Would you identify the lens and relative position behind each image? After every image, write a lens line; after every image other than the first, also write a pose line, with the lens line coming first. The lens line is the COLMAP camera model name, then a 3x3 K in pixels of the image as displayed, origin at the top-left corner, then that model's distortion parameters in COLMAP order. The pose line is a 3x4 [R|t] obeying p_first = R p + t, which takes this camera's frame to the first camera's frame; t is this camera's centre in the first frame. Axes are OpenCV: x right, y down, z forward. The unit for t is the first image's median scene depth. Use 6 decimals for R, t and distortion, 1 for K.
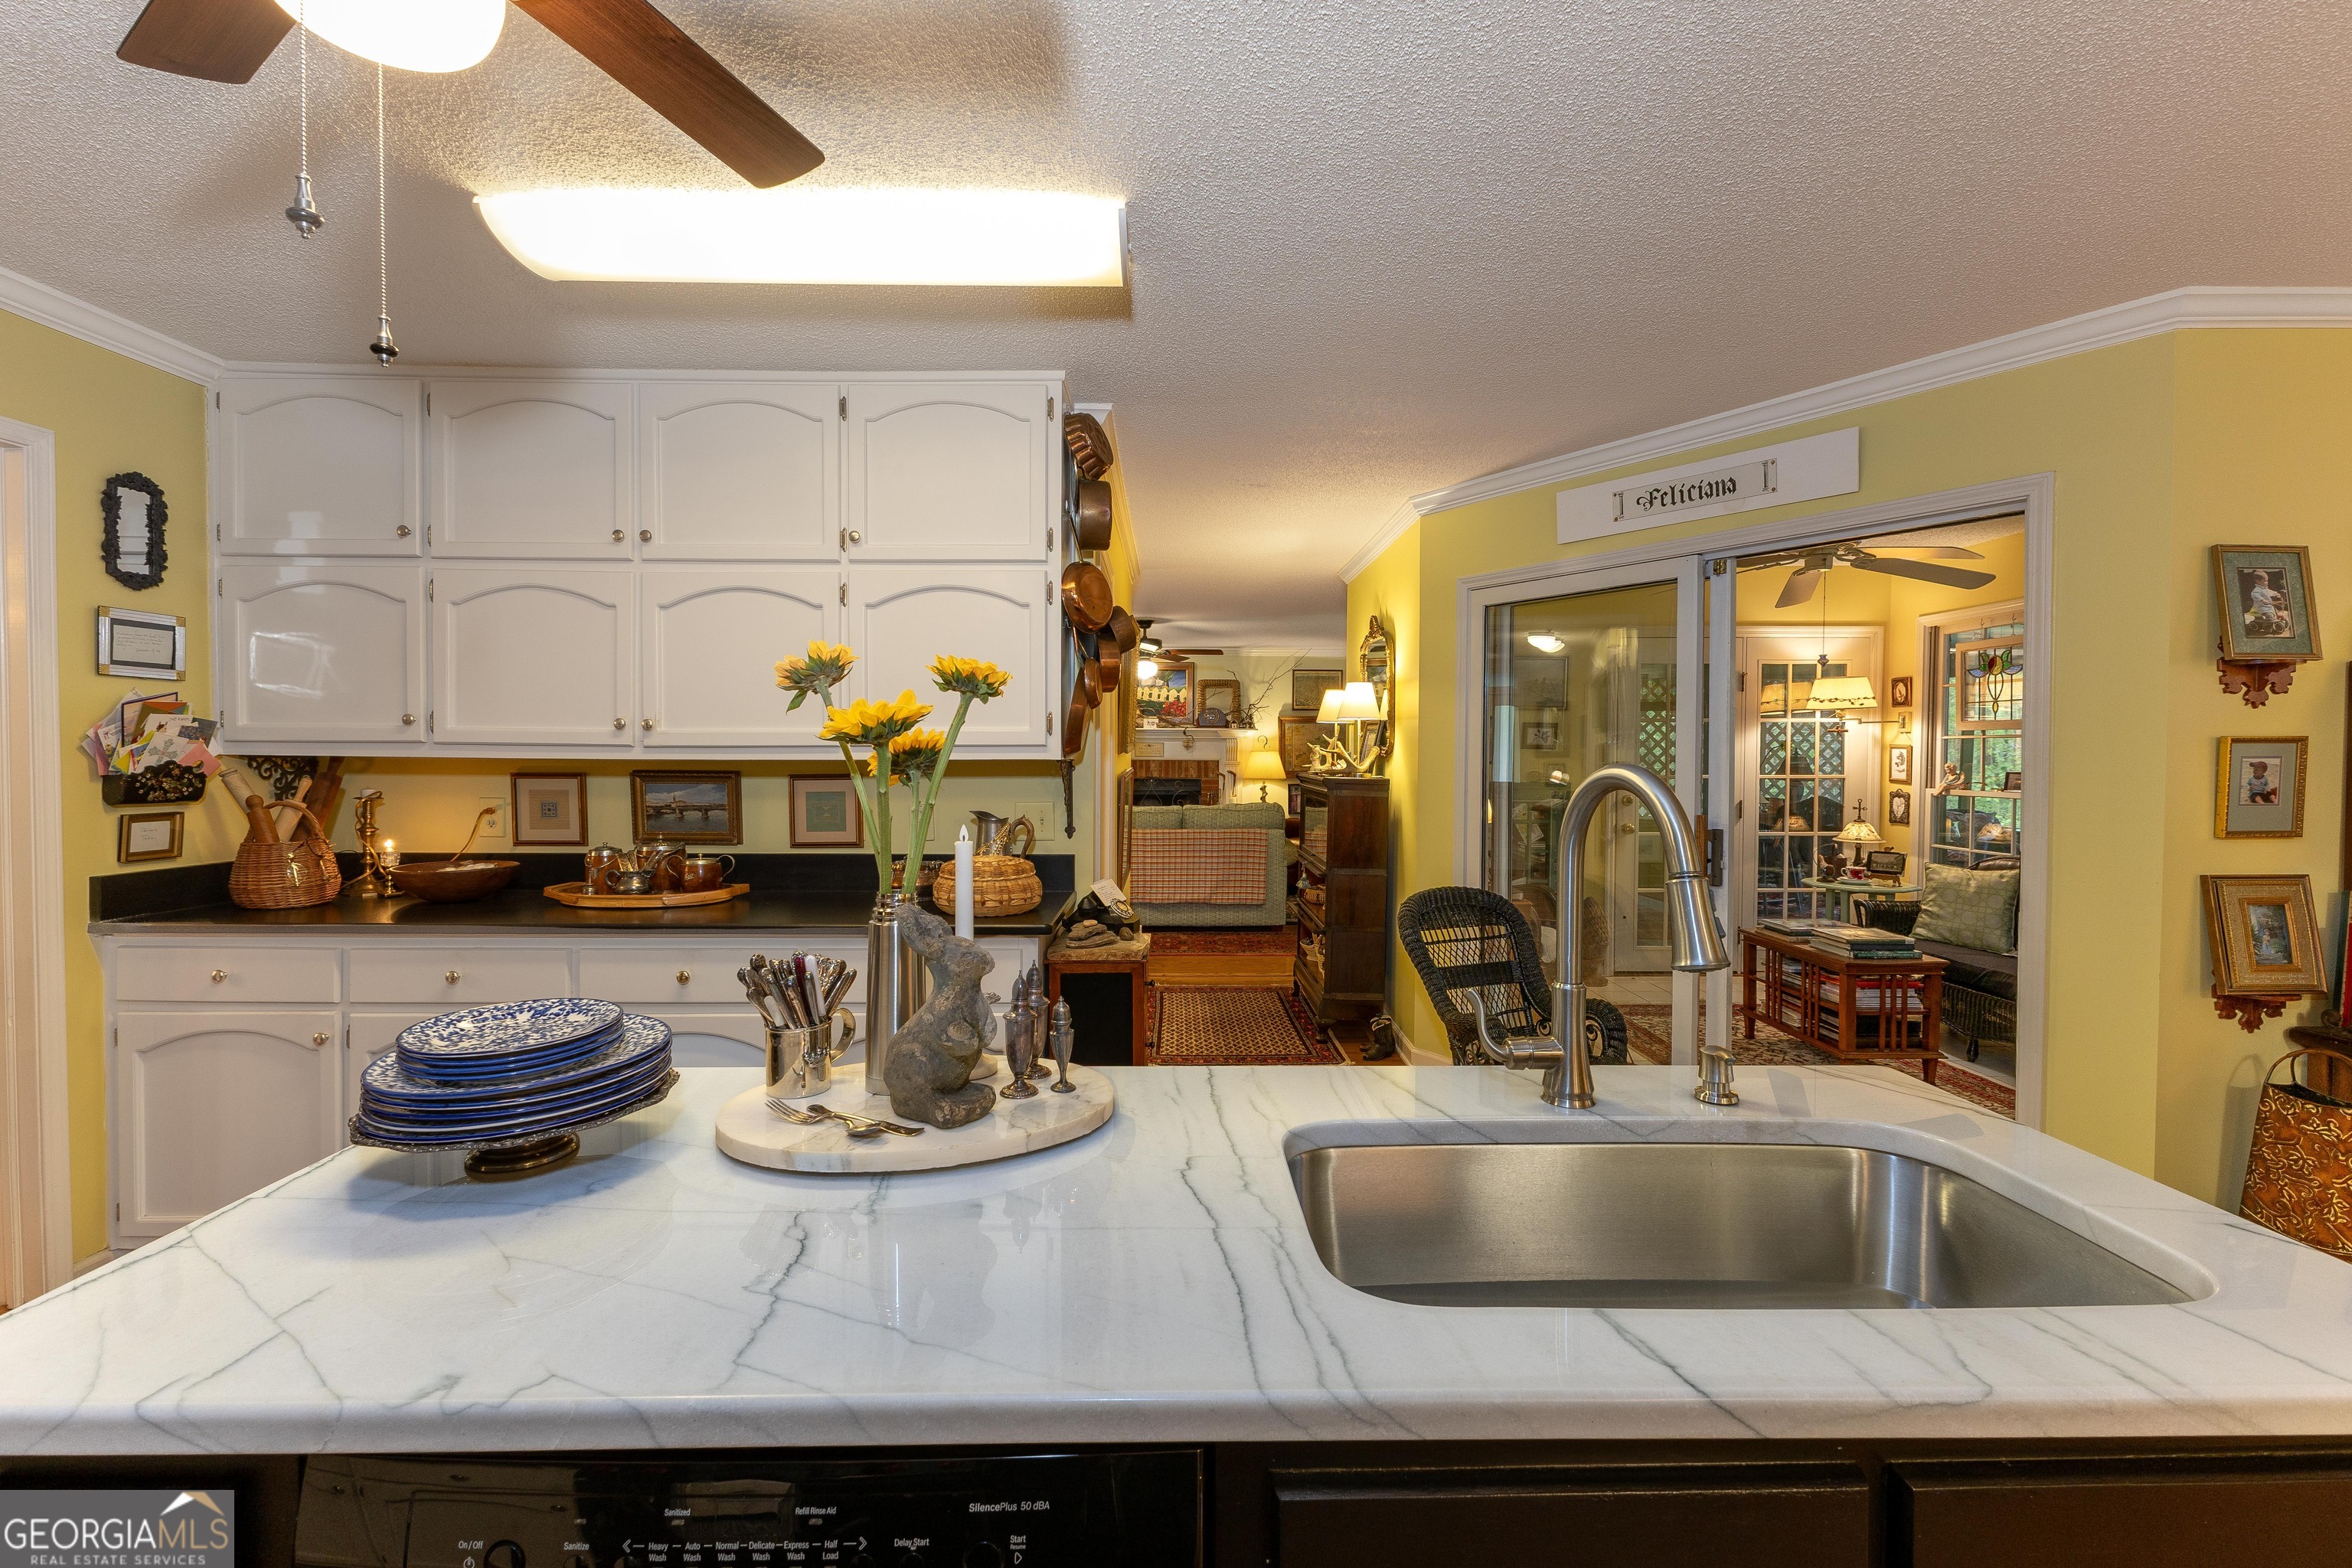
lens RADIAL K [[1015.9, 0, 1171.0], [0, 1015.9, 775.5], [0, 0, 1]] dist [0.008371, -0.000199]
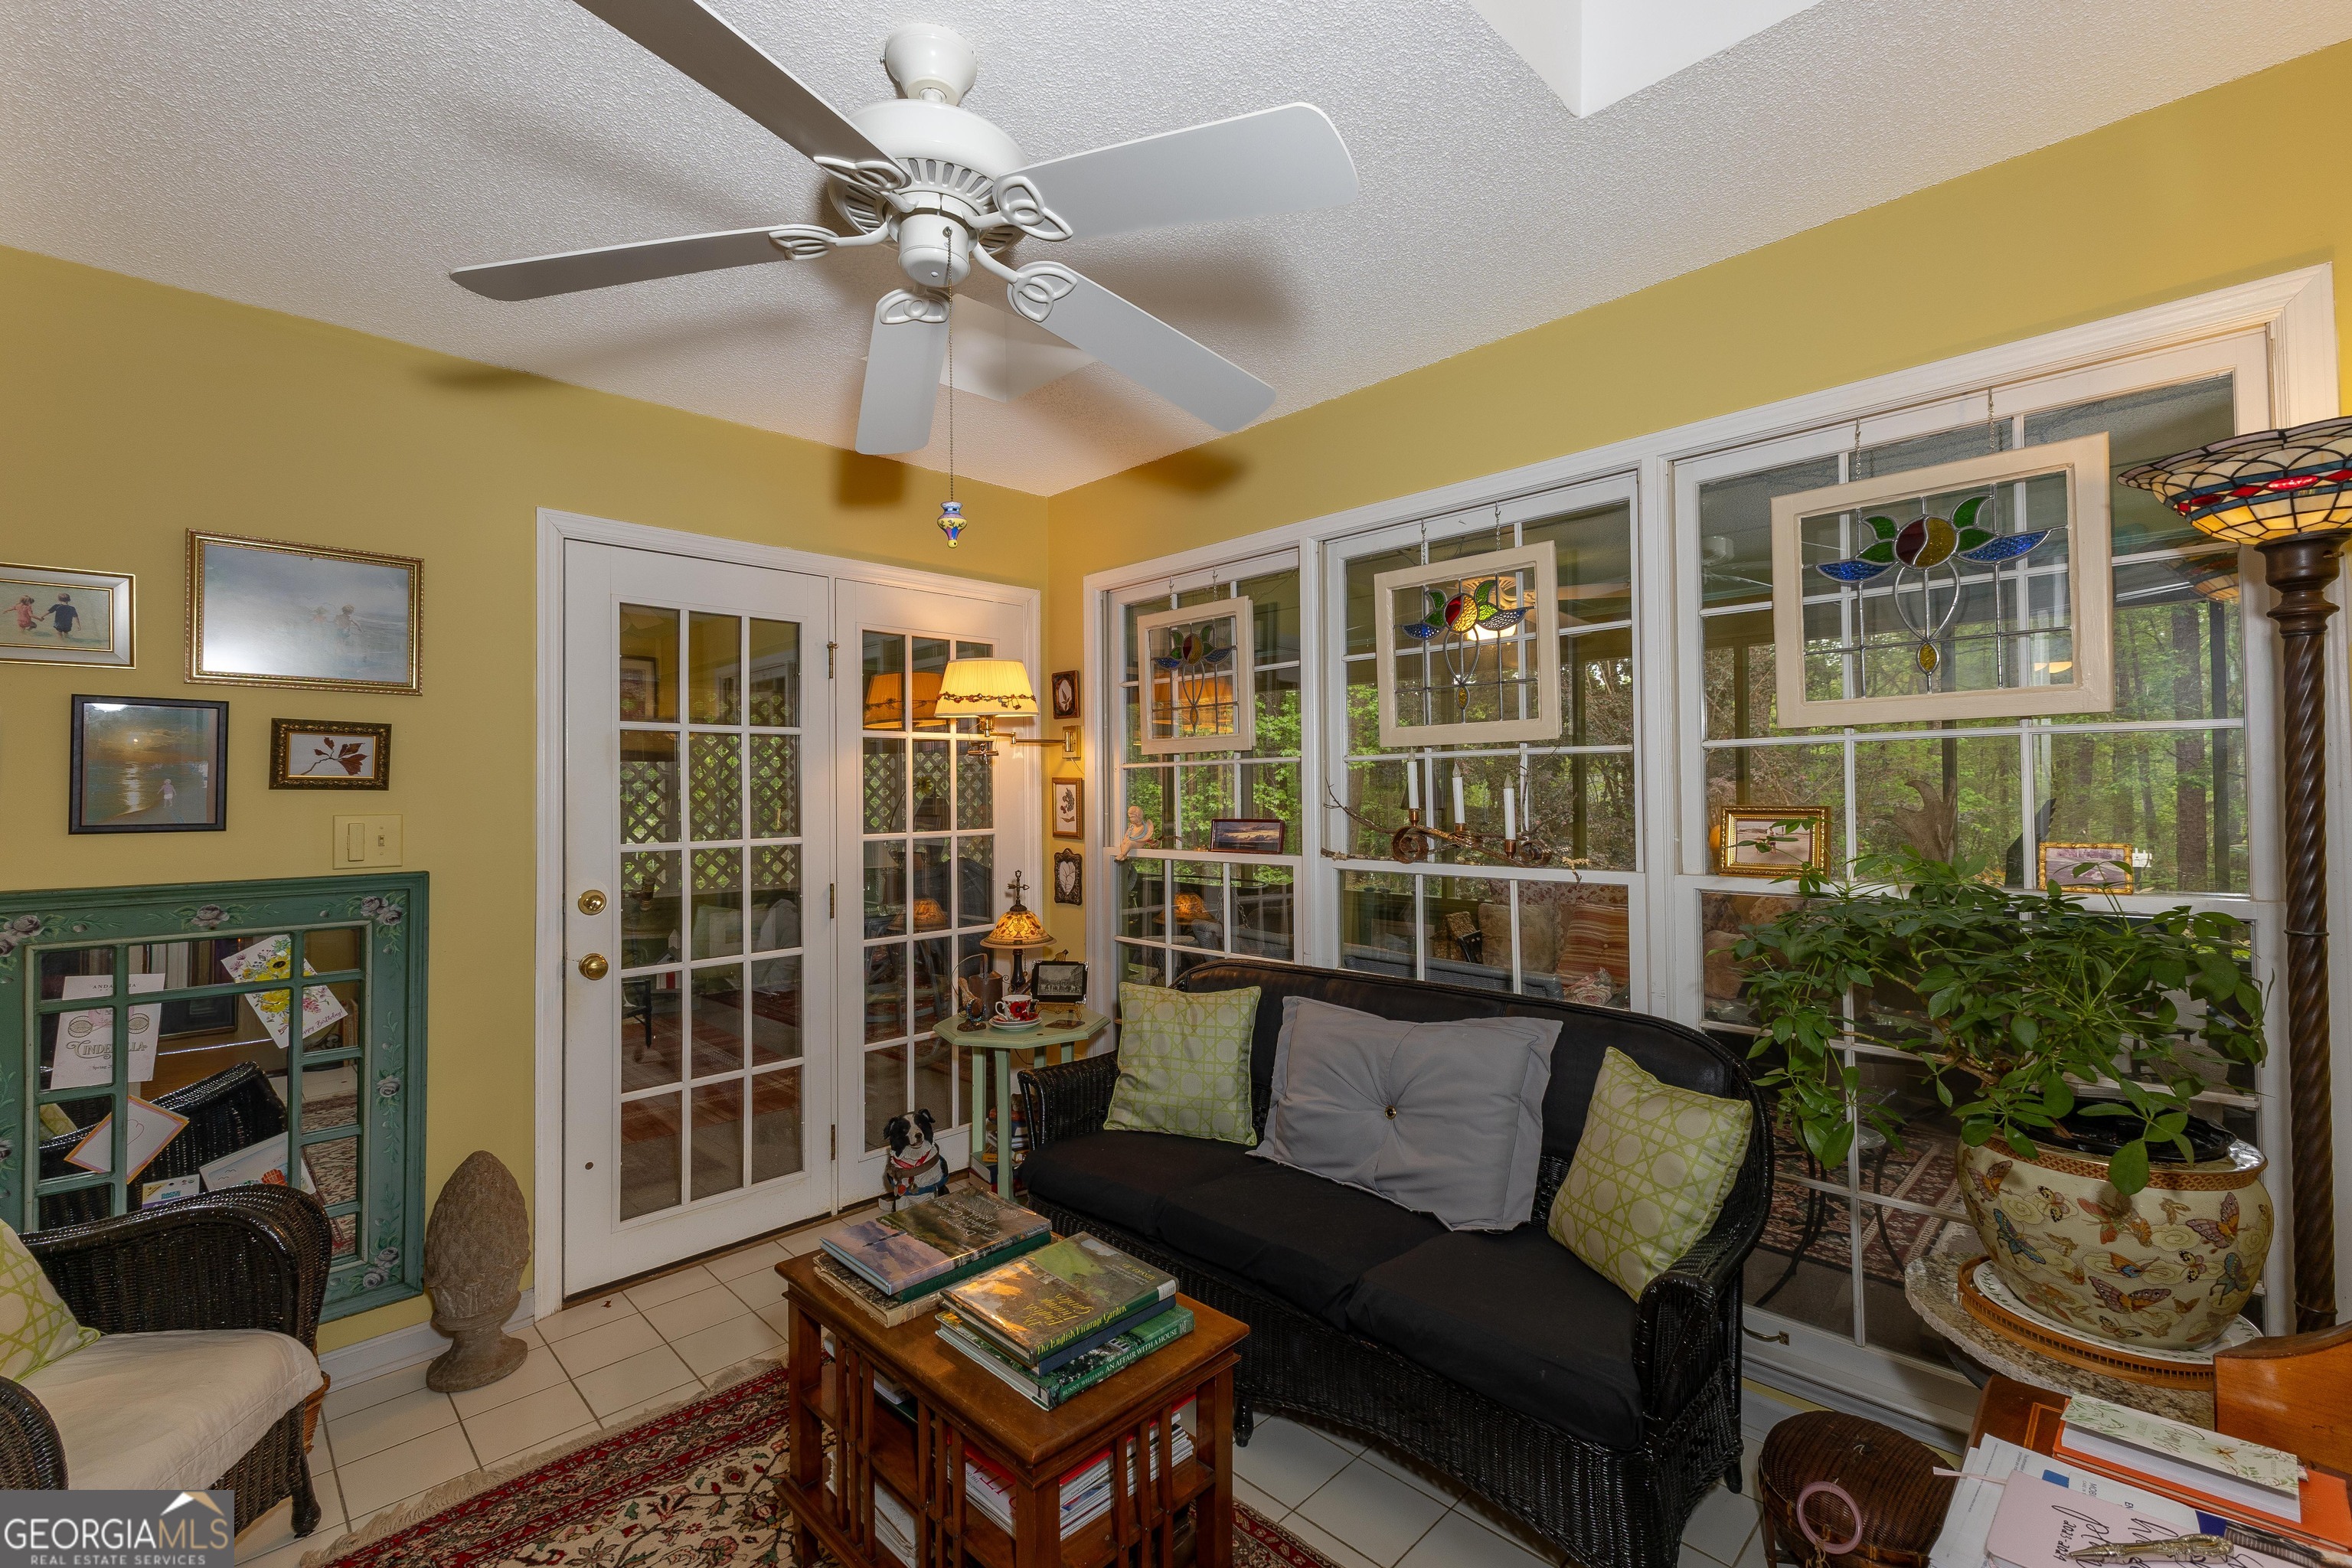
lens RADIAL K [[1015.9, 0, 1175.3], [0, 1015.9, 779.3], [0, 0, 1]] dist [0.008371, -0.000199]
pose [[0.714993, -0.000296, 0.699131, 0.327796], [0.027822, 0.999220, -0.028030, -0.009935], [-0.698578, 0.039492, 0.714444, 0.511038]]
